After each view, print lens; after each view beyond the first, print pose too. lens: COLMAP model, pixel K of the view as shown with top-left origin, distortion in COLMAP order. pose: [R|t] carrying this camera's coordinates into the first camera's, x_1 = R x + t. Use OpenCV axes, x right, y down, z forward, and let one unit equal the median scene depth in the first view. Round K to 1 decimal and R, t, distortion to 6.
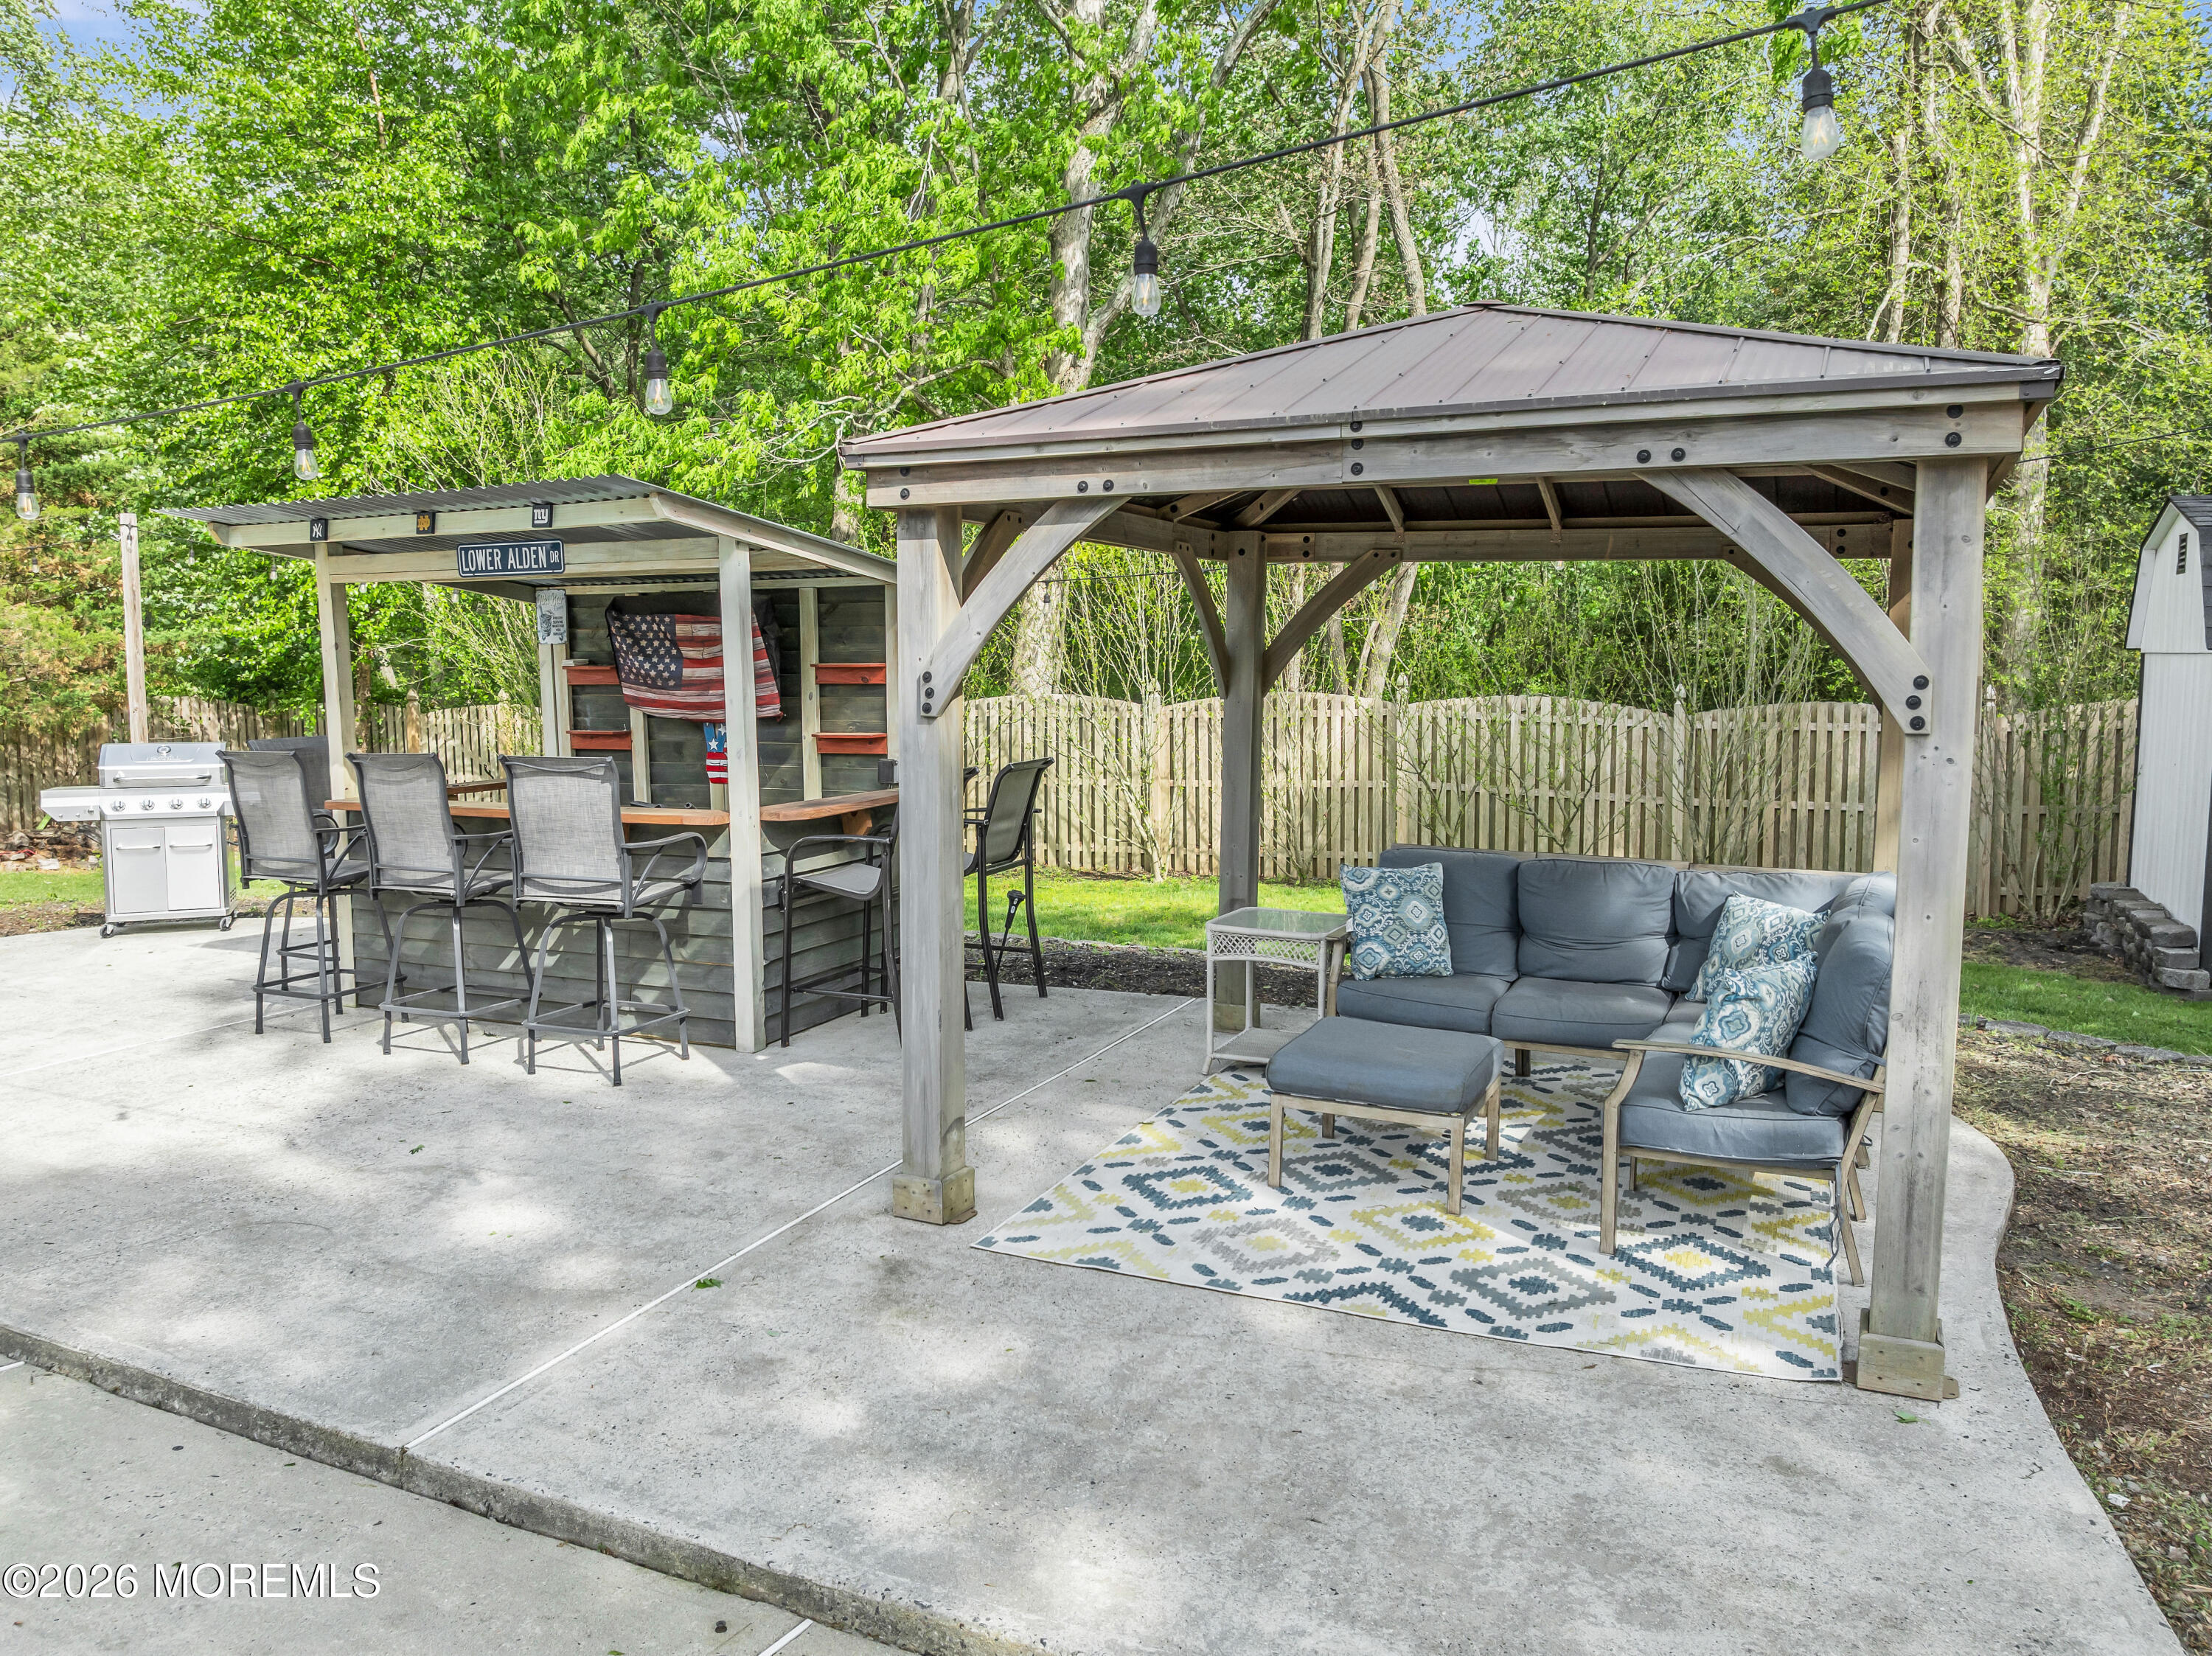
lens RADIAL K [[1589.5, 0, 1101.4], [0, 1589.5, 828.3], [0, 0, 1]] dist [-0.018849, -0.006511]
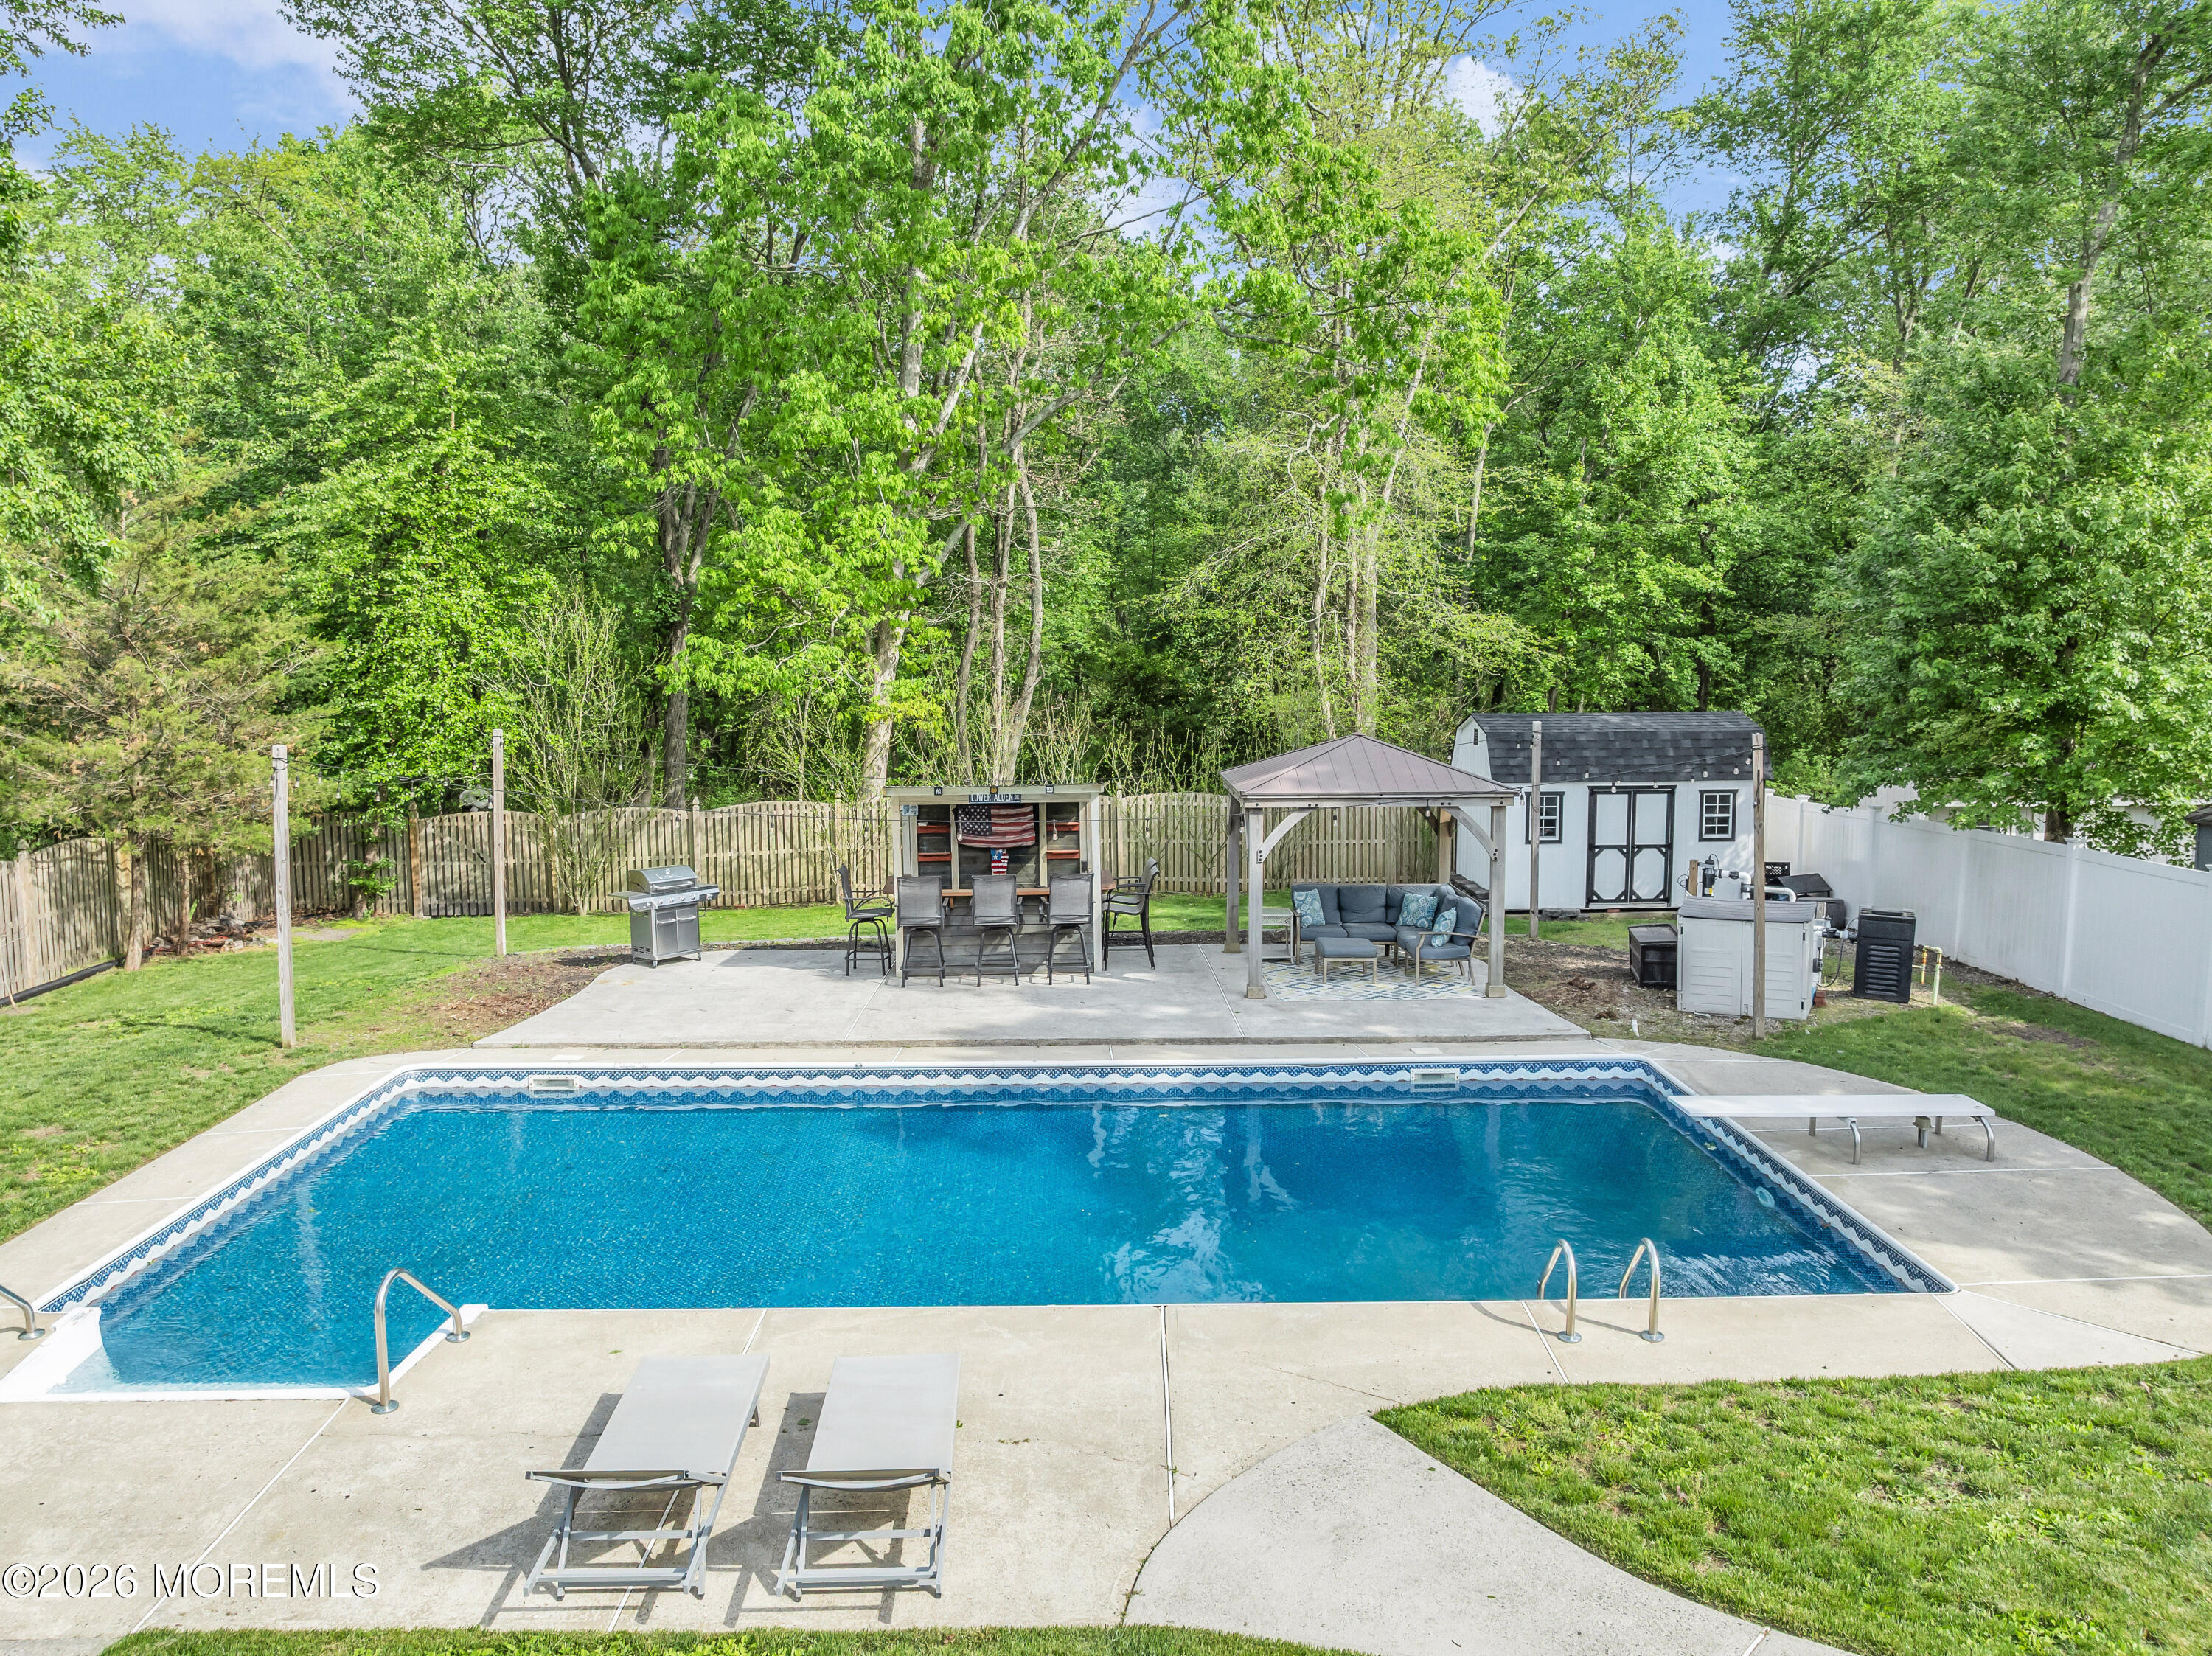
lens RADIAL K [[1589.5, 0, 1106.3], [0, 1589.5, 831.3], [0, 0, 1]] dist [-0.018849, -0.006511]
pose [[0.893979, -0.052945, 0.444969, -1.430590], [0.050944, 0.998566, 0.016466, -0.152596], [-0.445203, 0.007949, 0.895394, -1.501236]]
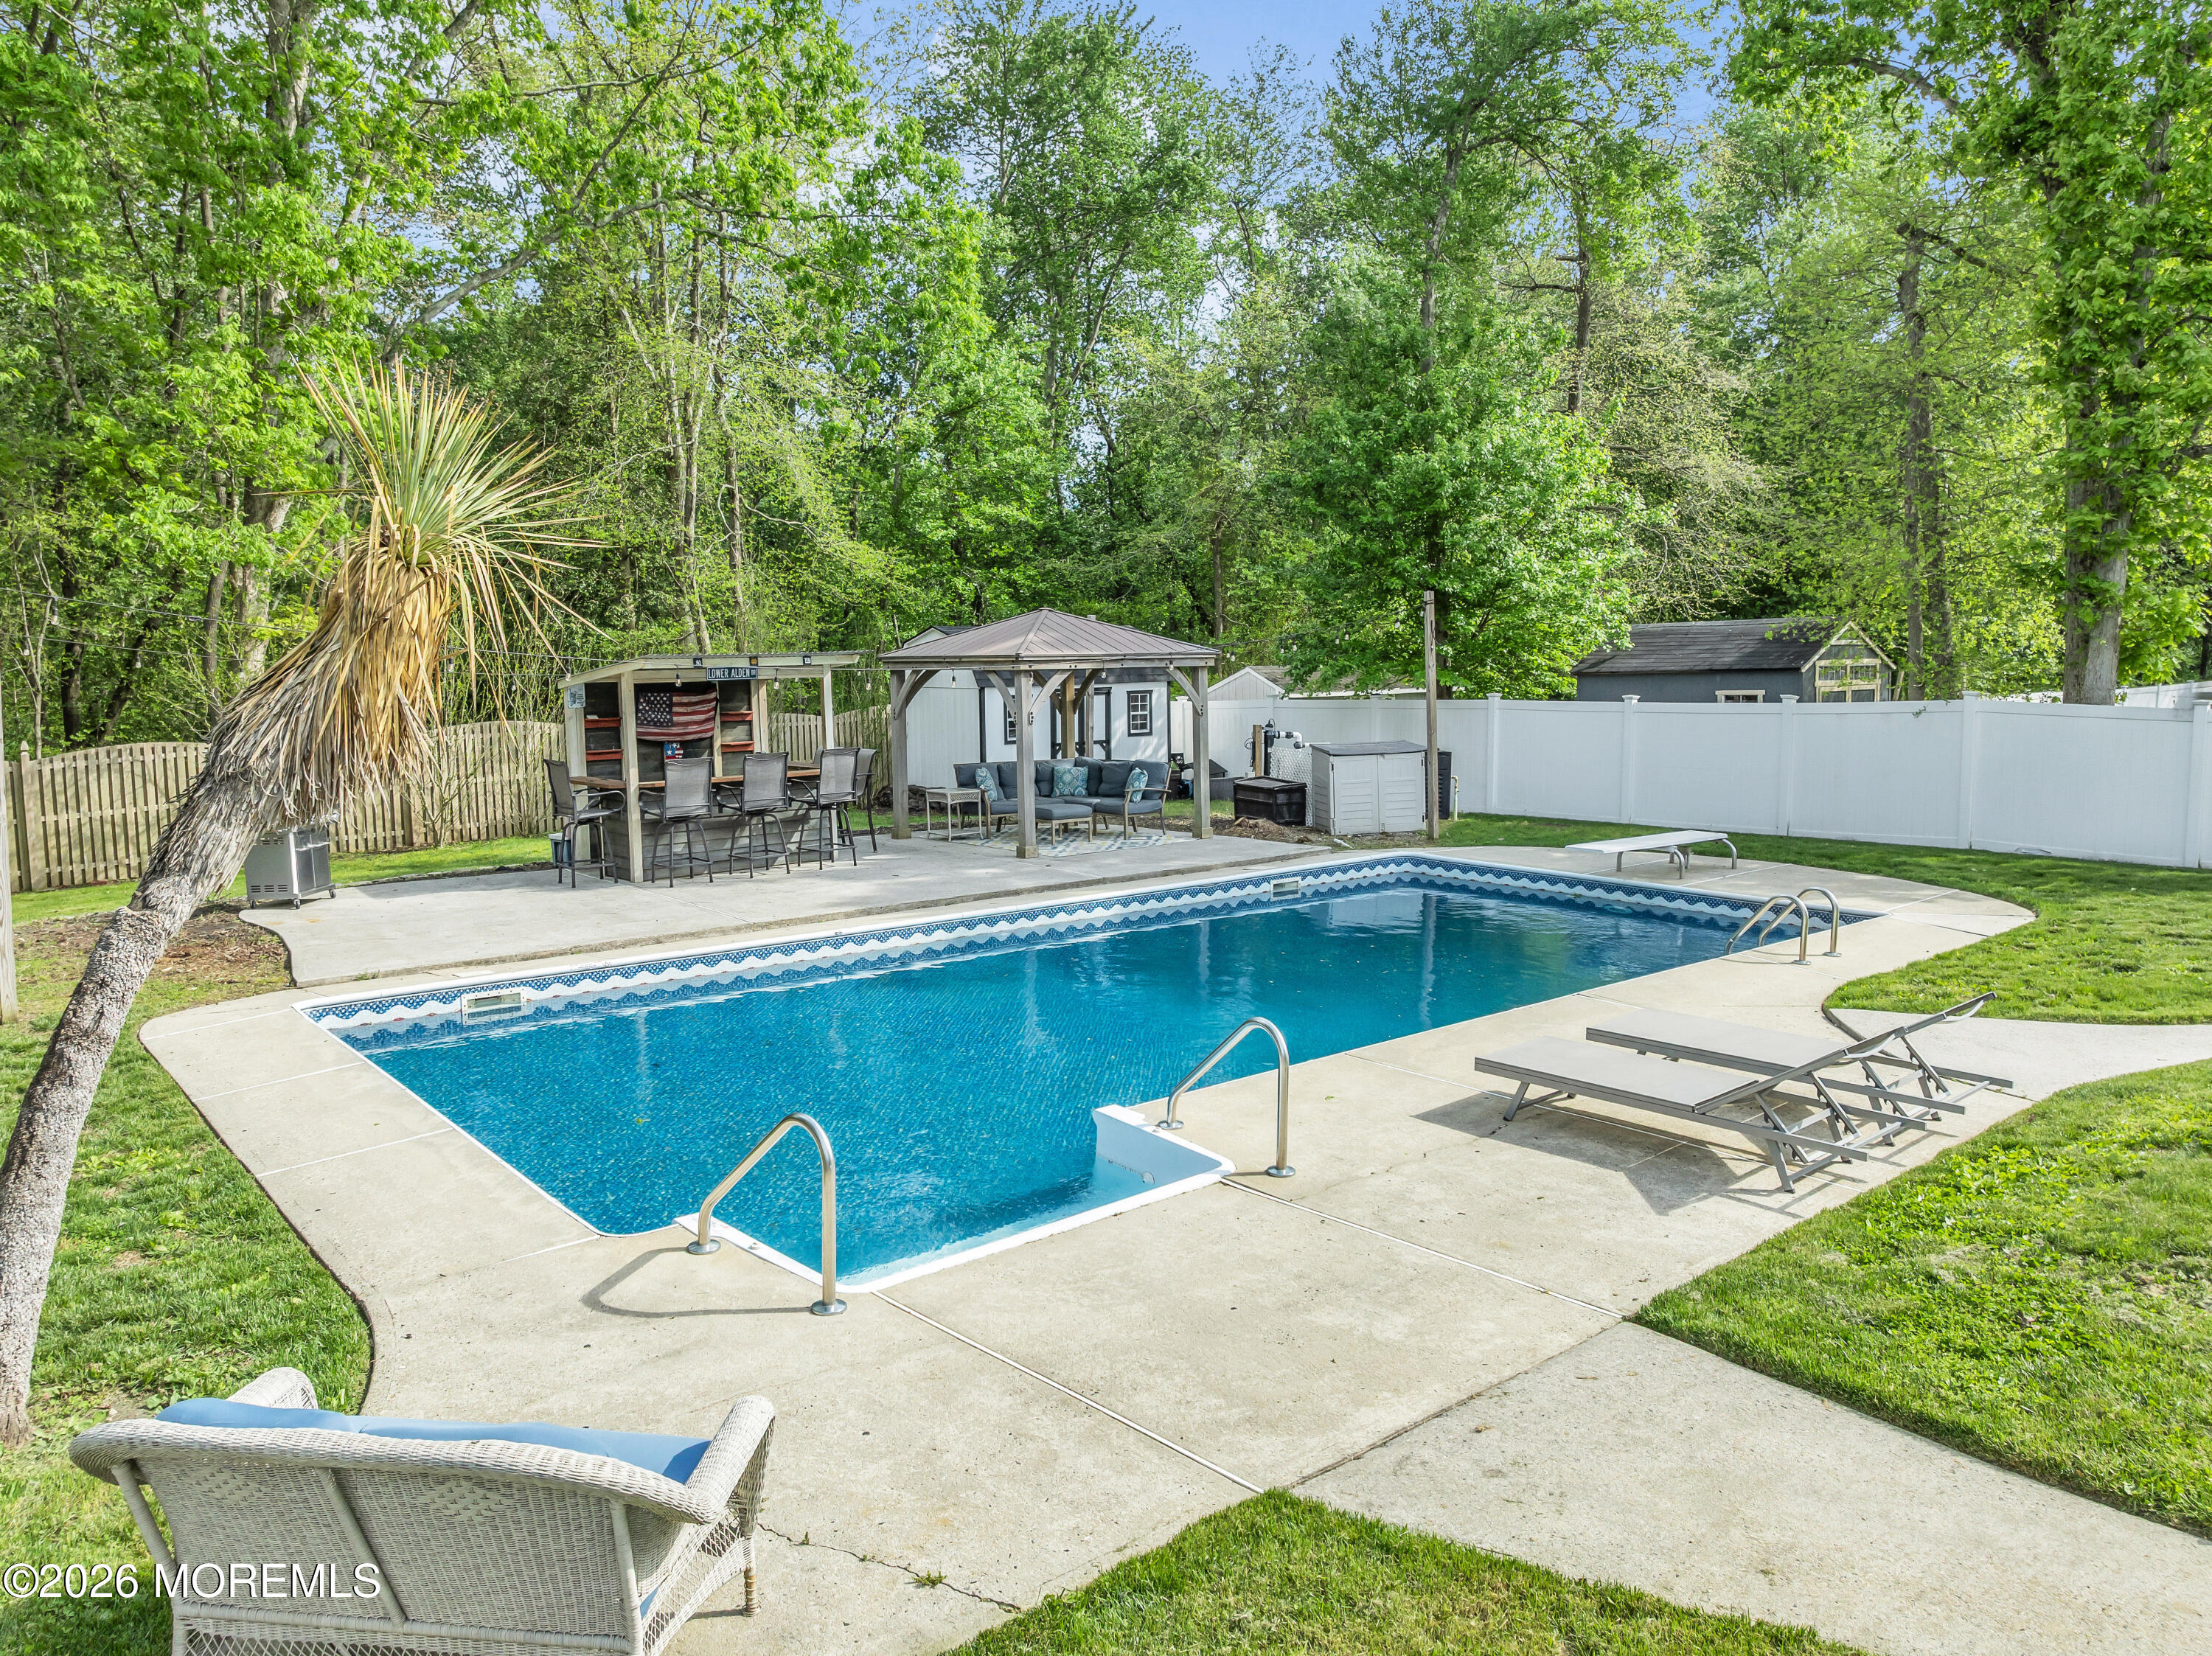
lens RADIAL K [[1589.5, 0, 1103.8], [0, 1589.5, 820.1], [0, 0, 1]] dist [-0.018849, -0.006511]
pose [[0.426329, -0.099857, 0.899039, -2.388180], [0.109386, 0.992286, 0.058343, -0.029487], [-0.897930, 0.073469, 0.433963, -0.549985]]
